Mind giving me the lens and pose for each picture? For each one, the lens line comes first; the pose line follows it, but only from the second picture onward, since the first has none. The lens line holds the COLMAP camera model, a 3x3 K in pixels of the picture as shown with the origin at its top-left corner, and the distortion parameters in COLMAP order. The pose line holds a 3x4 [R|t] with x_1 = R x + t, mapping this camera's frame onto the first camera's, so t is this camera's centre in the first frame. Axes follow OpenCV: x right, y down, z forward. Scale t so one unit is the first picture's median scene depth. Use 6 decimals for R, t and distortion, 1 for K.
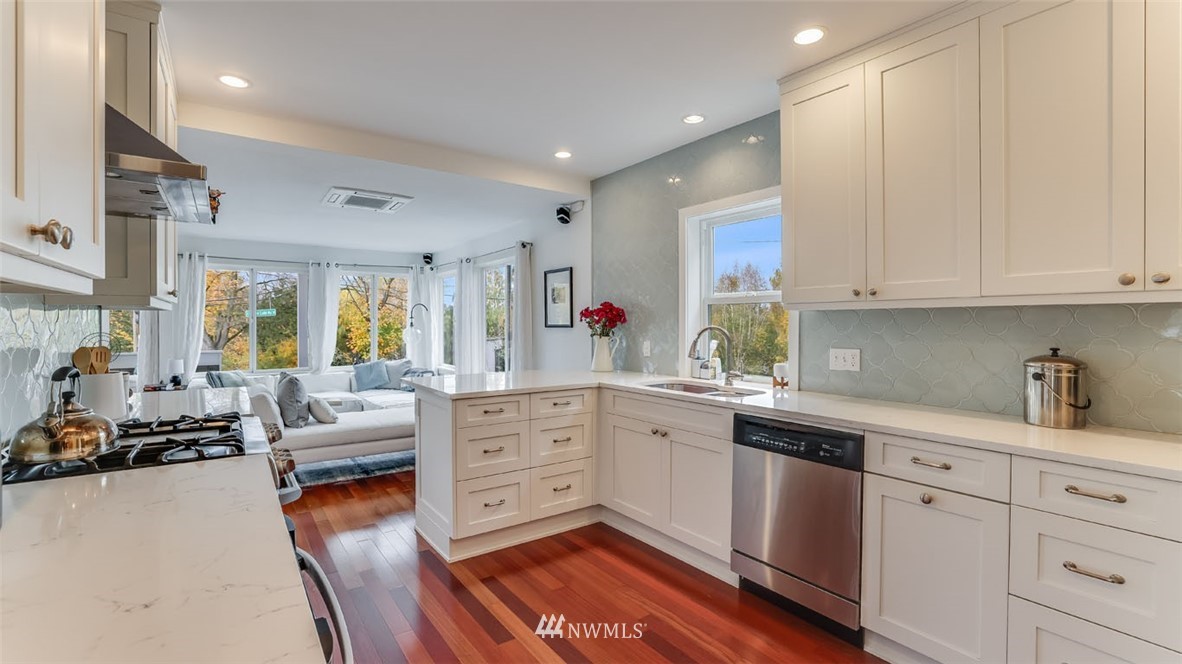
lens RADIAL K [[503.7, 0, 594.2], [0, 503.7, 328.2], [0, 0, 1]] dist [-0.012819, 0.002443]
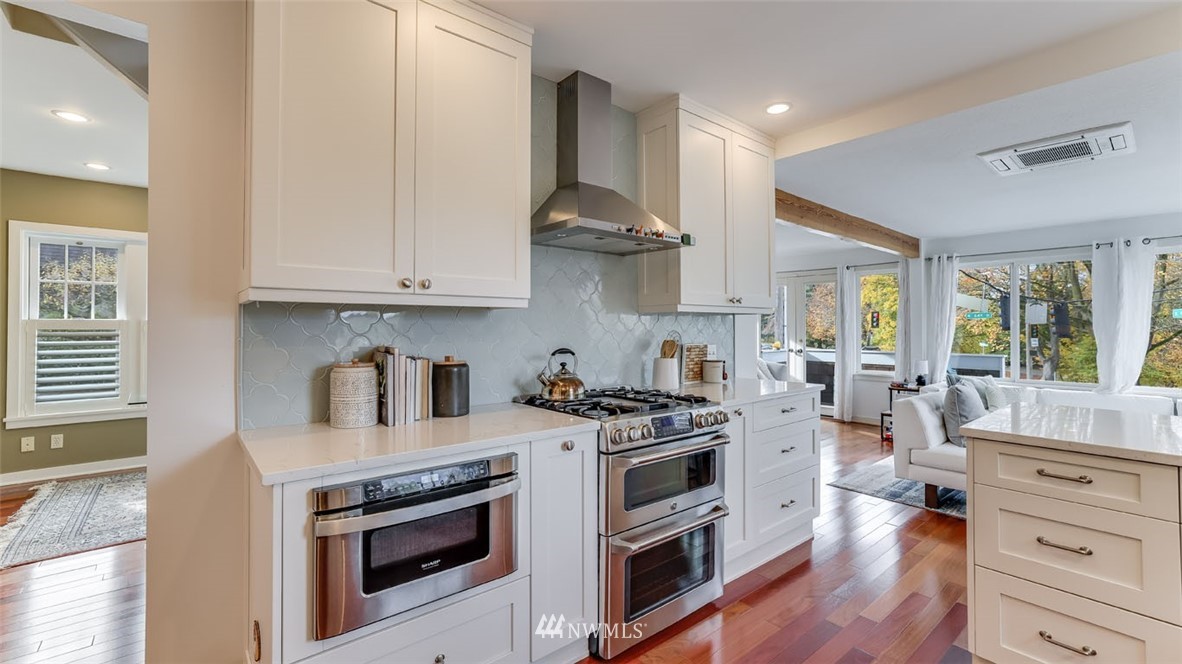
lens RADIAL K [[503.7, 0, 570.0], [0, 503.7, 328.2], [0, 0, 1]] dist [-0.012819, 0.002443]
pose [[0.055217, 0.002597, -0.998471, 0.389568], [-0.009066, 0.999957, 0.002100, 0.001631], [0.998433, 0.008936, 0.055238, 0.488745]]
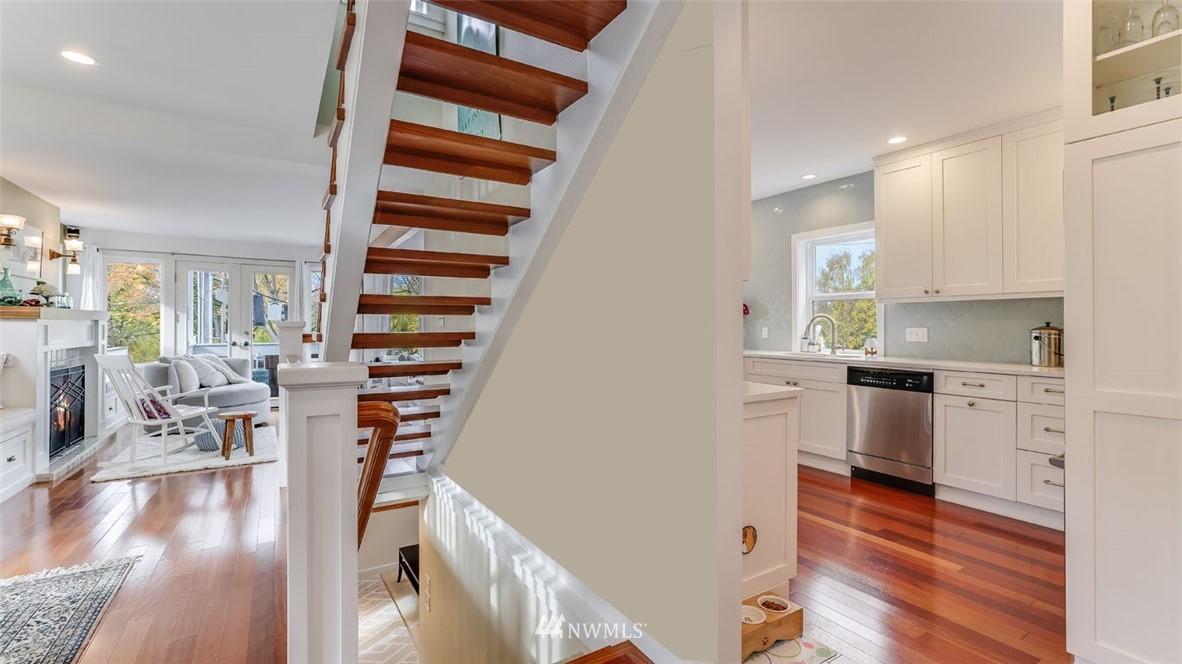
lens RADIAL K [[503.7, 0, 588.2], [0, 503.7, 327.5], [0, 0, 1]] dist [-0.012819, 0.002443]
pose [[0.996677, -0.002146, -0.081426, -0.420819], [0.001723, 0.999985, -0.005256, 0.050524], [0.081436, 0.005098, 0.996666, -0.680061]]
